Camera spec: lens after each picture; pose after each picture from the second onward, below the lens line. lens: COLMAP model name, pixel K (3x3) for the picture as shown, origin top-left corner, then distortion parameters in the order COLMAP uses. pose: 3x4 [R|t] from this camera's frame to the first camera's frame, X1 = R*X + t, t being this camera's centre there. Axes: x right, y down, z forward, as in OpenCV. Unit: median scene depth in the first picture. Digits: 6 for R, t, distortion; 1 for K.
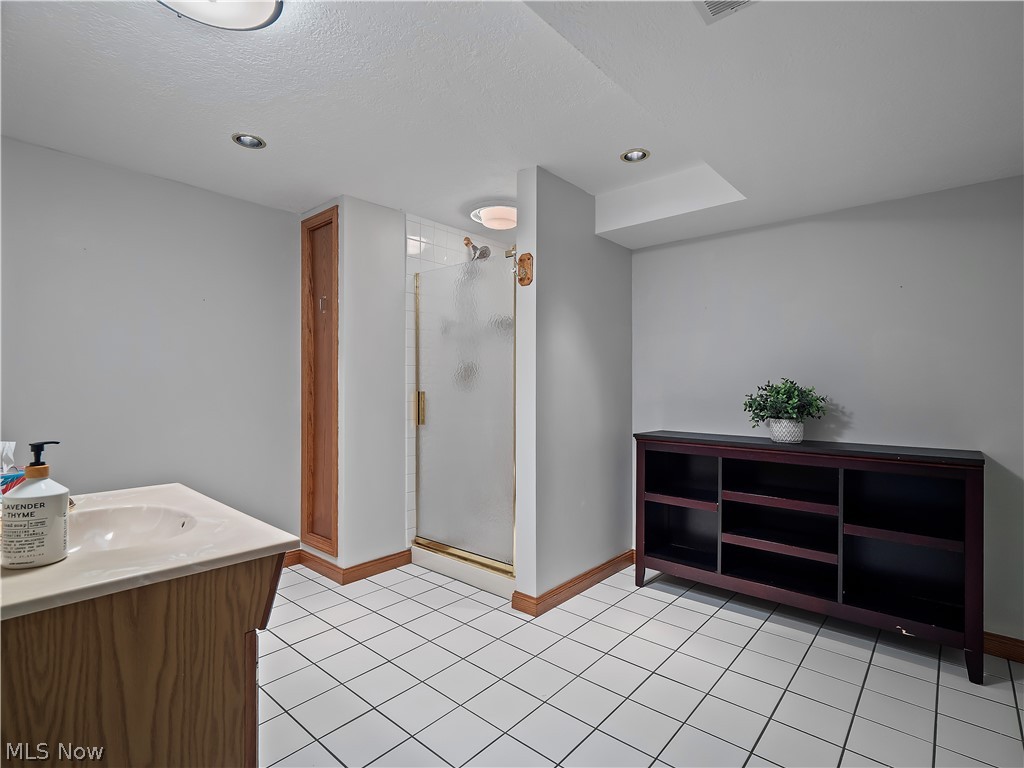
lens RADIAL K [[501.3, 0, 513.5], [0, 501.3, 378.8], [0, 0, 1]] dist [0.001553, -0.001010]
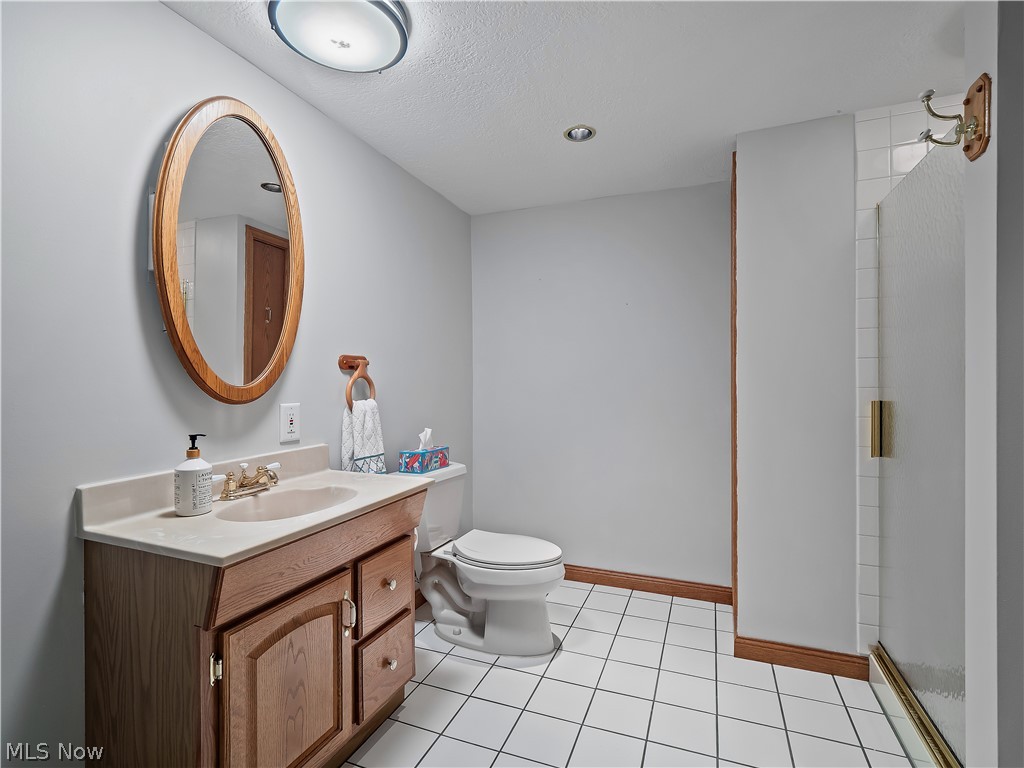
lens RADIAL K [[501.3, 0, 513.5], [0, 501.3, 378.8], [0, 0, 1]] dist [0.001553, -0.001010]
pose [[0.335082, -0.002841, -0.942185, 0.288056], [0.014676, 0.999890, 0.002204, -0.010568], [0.942075, -0.014566, 0.335087, 0.502924]]
